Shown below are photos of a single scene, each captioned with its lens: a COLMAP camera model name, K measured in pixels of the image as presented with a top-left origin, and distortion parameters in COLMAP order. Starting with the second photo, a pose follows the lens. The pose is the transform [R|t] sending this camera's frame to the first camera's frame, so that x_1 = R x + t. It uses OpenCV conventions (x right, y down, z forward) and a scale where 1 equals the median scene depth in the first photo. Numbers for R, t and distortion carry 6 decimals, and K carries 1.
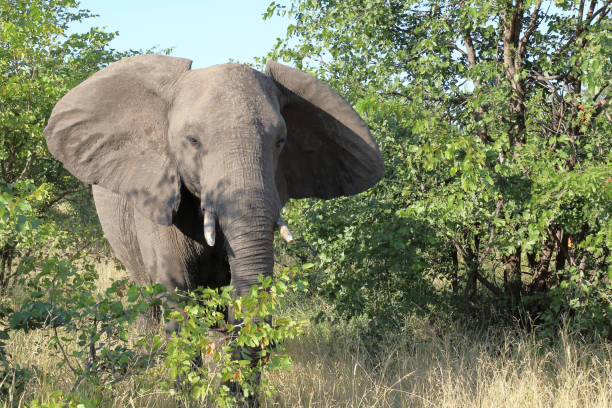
lens RADIAL K [[3976.3, 0, 306.0], [0, 3976.3, 205.6], [0, 0, 1]] dist [4.015379, 0.000000]
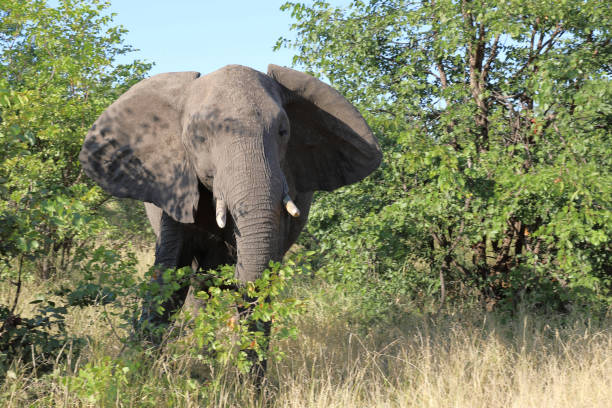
lens RADIAL K [[3976.3, 0, 306.5], [0, 3976.3, 201.5], [0, 0, 1]] dist [4.015379, 0.000000]
pose [[0.999973, -0.007306, -0.000053, -0.000677], [0.007307, 0.999972, 0.001528, -0.002337], [0.000041, -0.001529, 0.999999, -0.213916]]
